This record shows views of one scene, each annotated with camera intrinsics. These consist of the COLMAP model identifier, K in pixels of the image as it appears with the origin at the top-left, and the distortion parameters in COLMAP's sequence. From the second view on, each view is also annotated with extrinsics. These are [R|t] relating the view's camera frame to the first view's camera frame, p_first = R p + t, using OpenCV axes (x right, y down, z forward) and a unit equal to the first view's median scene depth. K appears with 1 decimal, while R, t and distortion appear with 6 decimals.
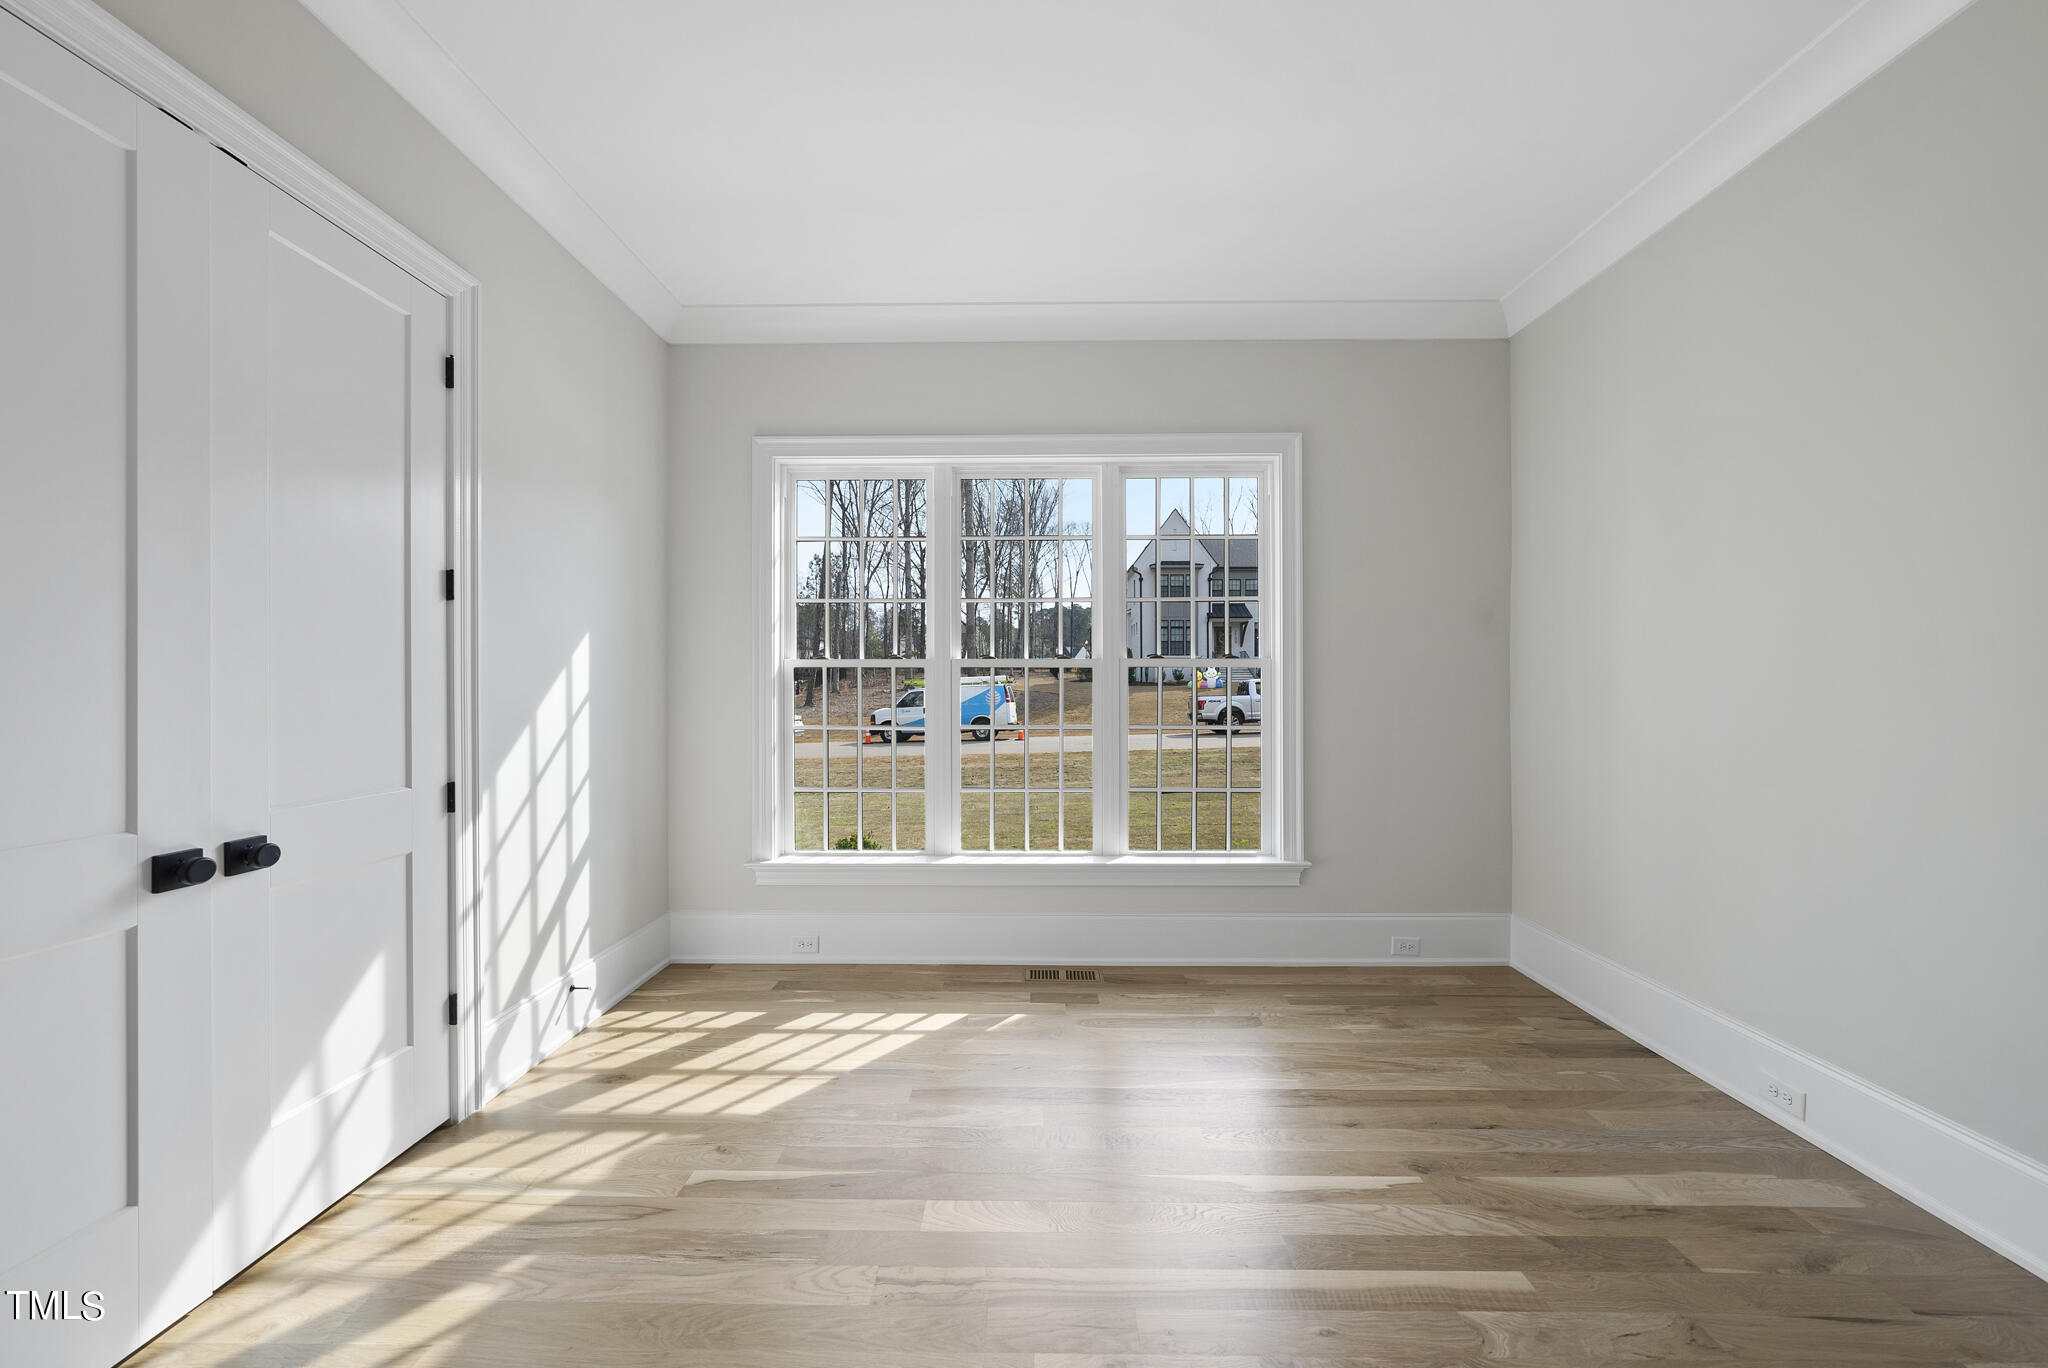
lens RADIAL K [[703.4, 0, 1028.5], [0, 703.4, 694.5], [0, 0, 1]] dist [-0.002224, 0.000430]
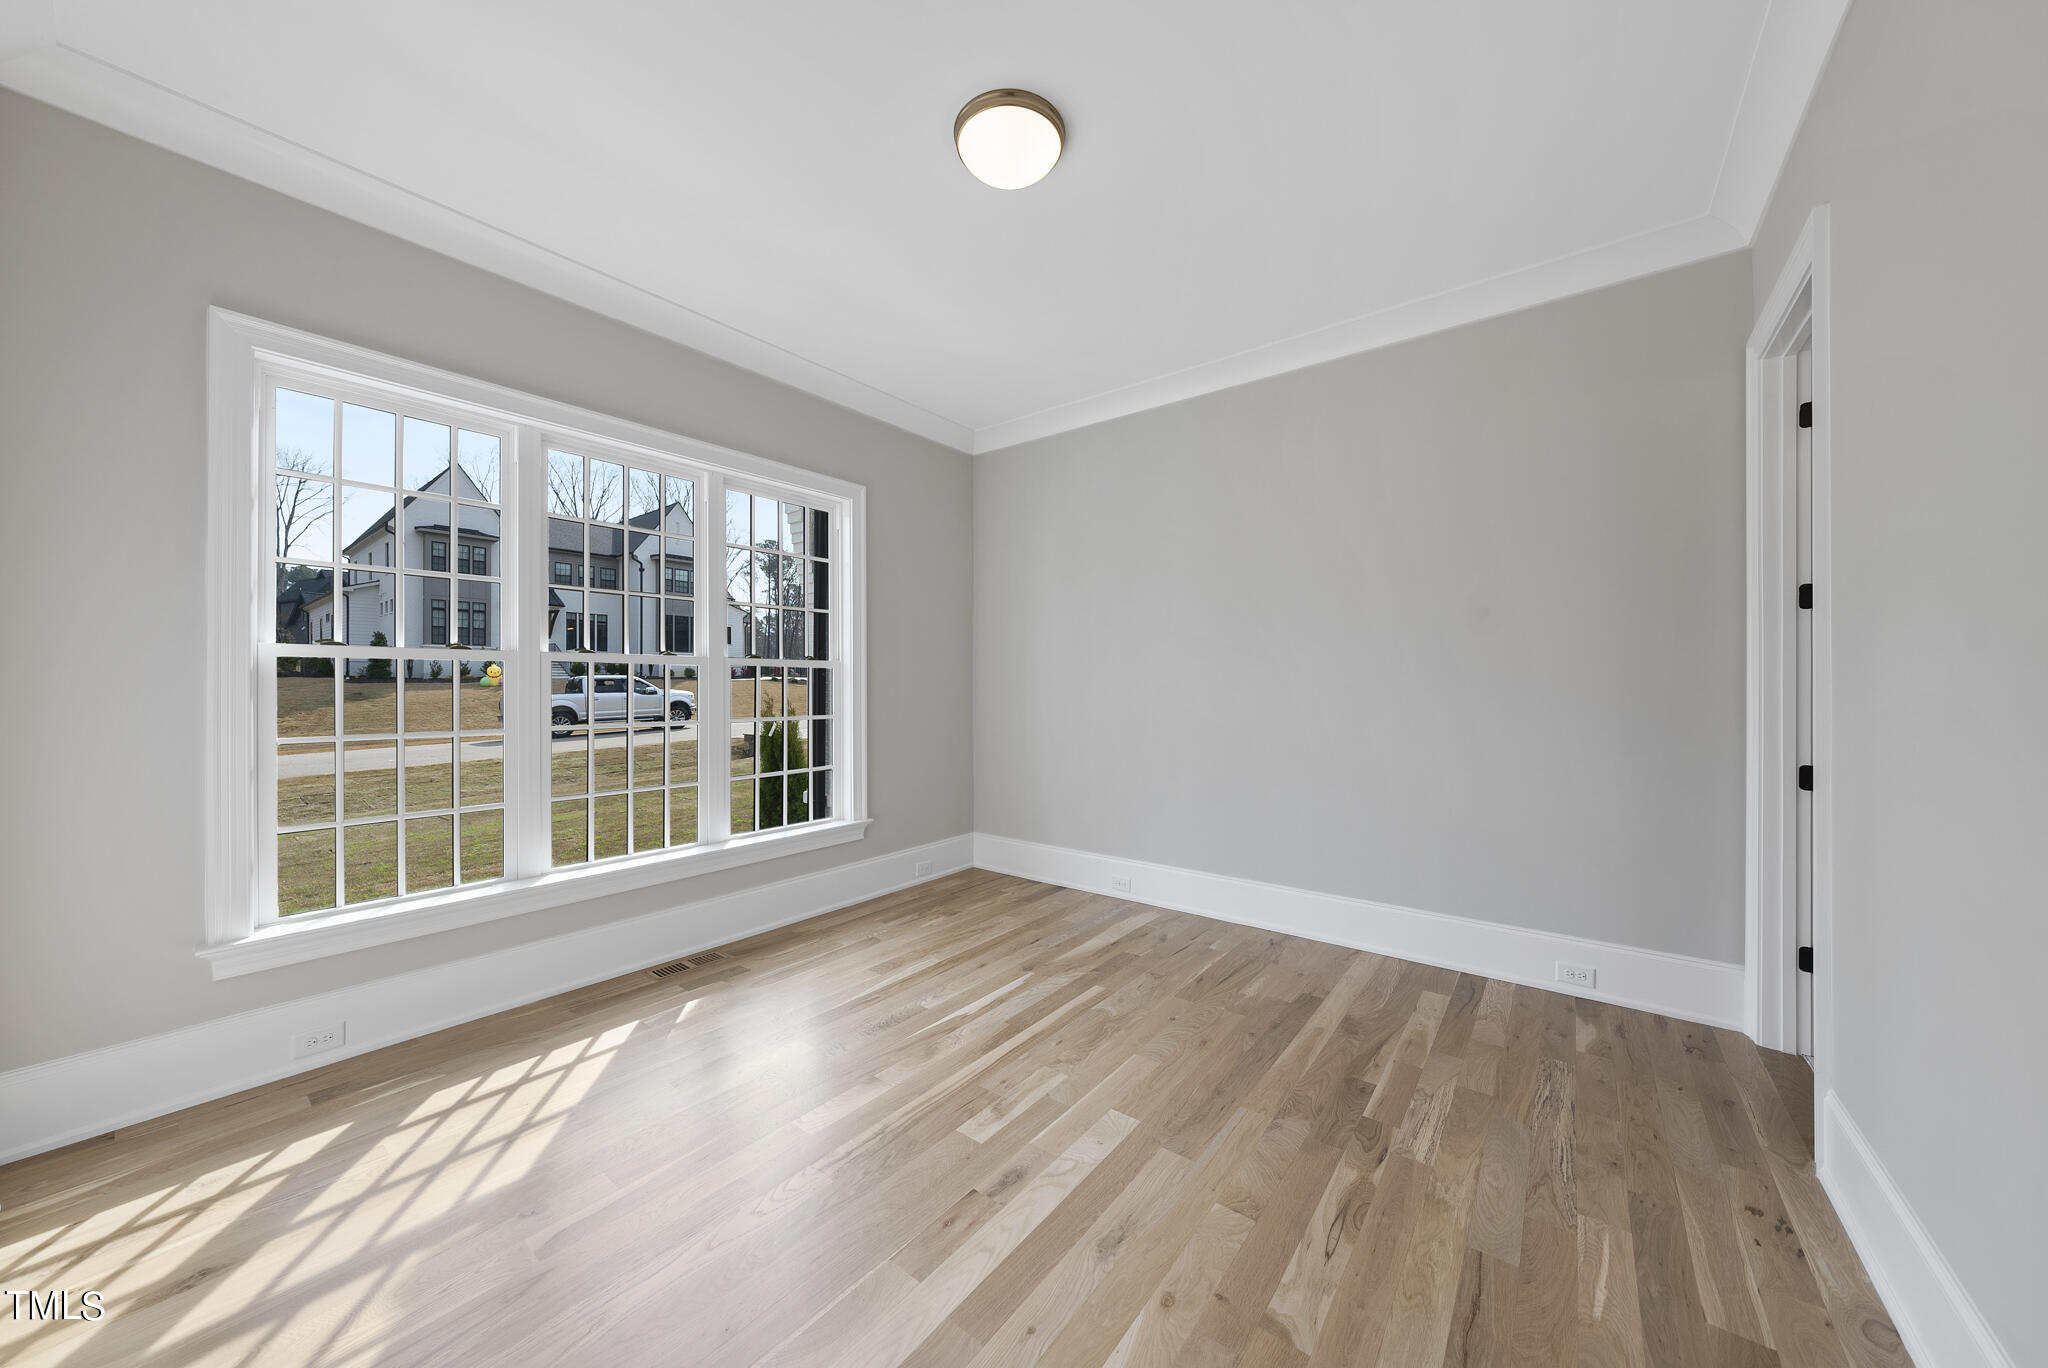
lens RADIAL K [[703.4, 0, 1017.0], [0, 703.4, 695.7], [0, 0, 1]] dist [-0.002224, 0.000430]
pose [[0.611742, -0.013293, 0.790946, -0.551589], [0.008354, 0.999912, 0.010343, -0.000128], [-0.791014, 0.000280, 0.611799, -0.009605]]
